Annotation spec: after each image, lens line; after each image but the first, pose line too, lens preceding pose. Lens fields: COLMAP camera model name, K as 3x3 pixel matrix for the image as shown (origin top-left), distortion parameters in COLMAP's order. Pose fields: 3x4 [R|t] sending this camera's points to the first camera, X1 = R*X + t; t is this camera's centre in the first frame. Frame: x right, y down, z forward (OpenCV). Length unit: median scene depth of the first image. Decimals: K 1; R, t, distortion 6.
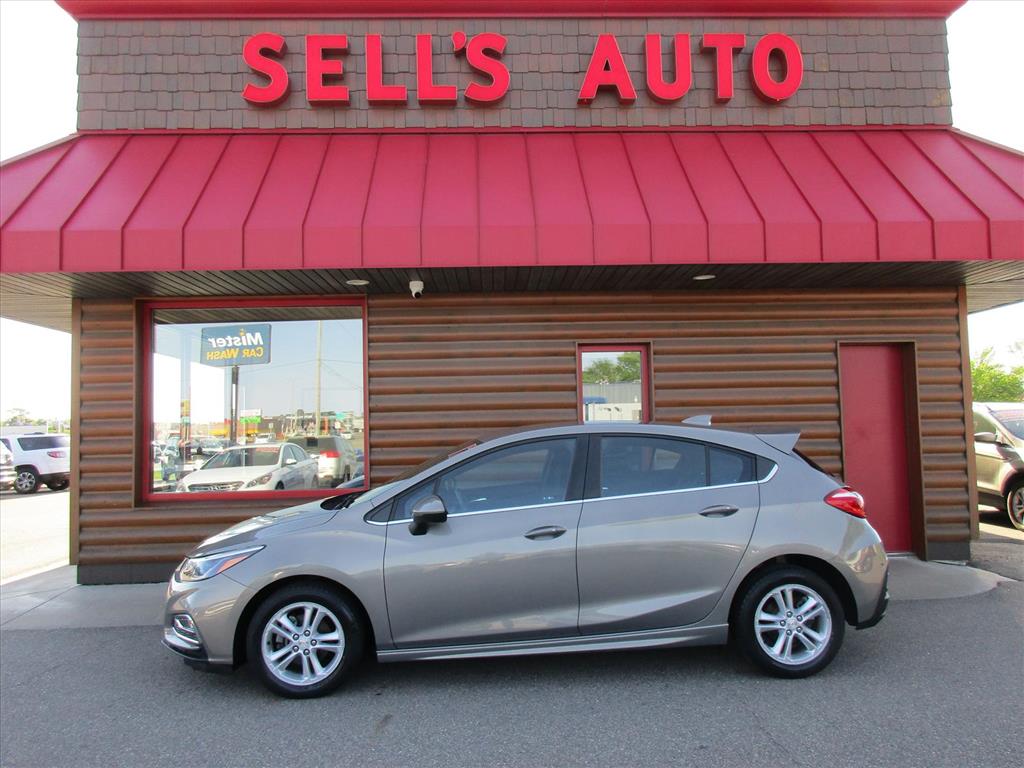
lens RADIAL K [[785.6, 0, 512.2], [0, 785.6, 382.3], [0, 0, 1]] dist [0.002128, 0.001209]
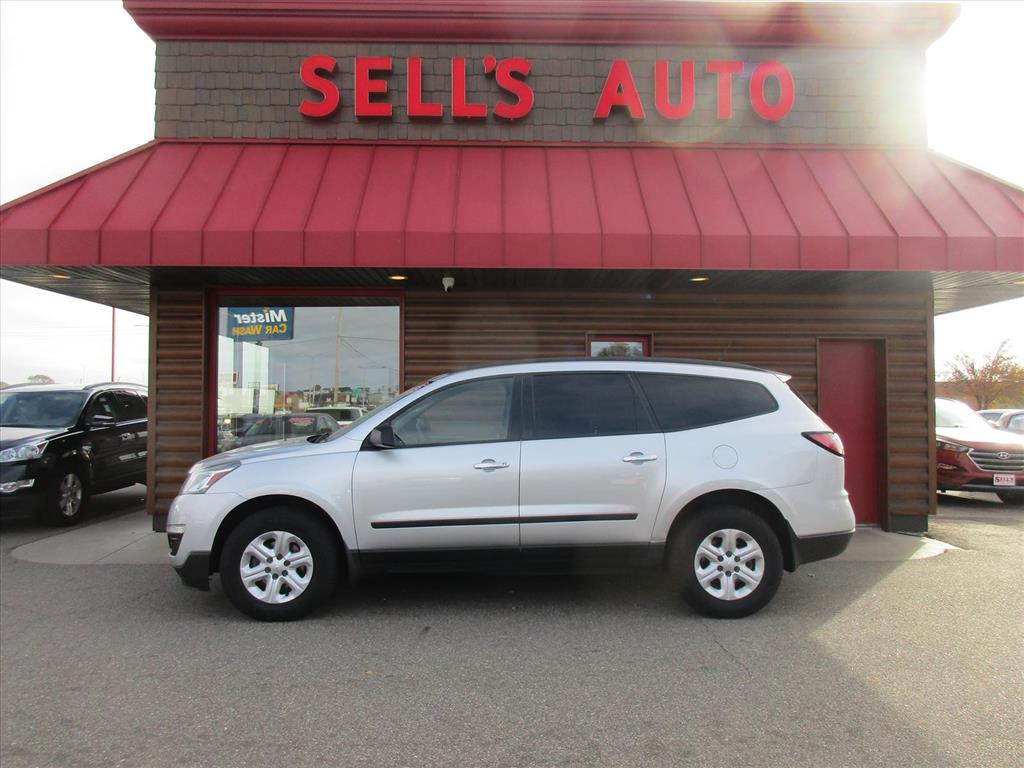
lens RADIAL K [[786.9, 0, 513.2], [0, 786.9, 383.5], [0, 0, 1]] dist [0.004512, -0.001858]
pose [[0.999567, 0.023912, -0.017176, -0.003023], [-0.023422, 0.999327, 0.028214, -0.007240], [0.017839, -0.027799, 0.999454, -0.147333]]
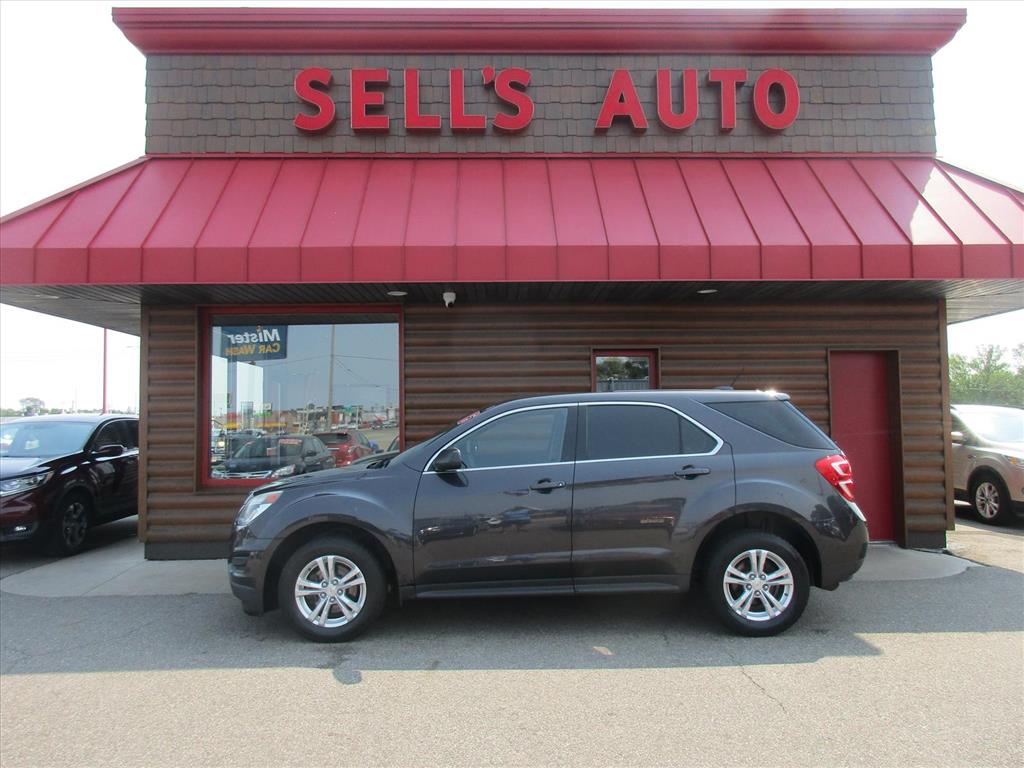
lens RADIAL K [[786.2, 0, 511.8], [0, 786.2, 382.4], [0, 0, 1]] dist [0.004043, -0.002300]
pose [[0.999889, 0.010183, -0.010901, -0.017977], [-0.010115, 0.999929, 0.006247, -0.007953], [0.010964, -0.006136, 0.999921, -0.112608]]
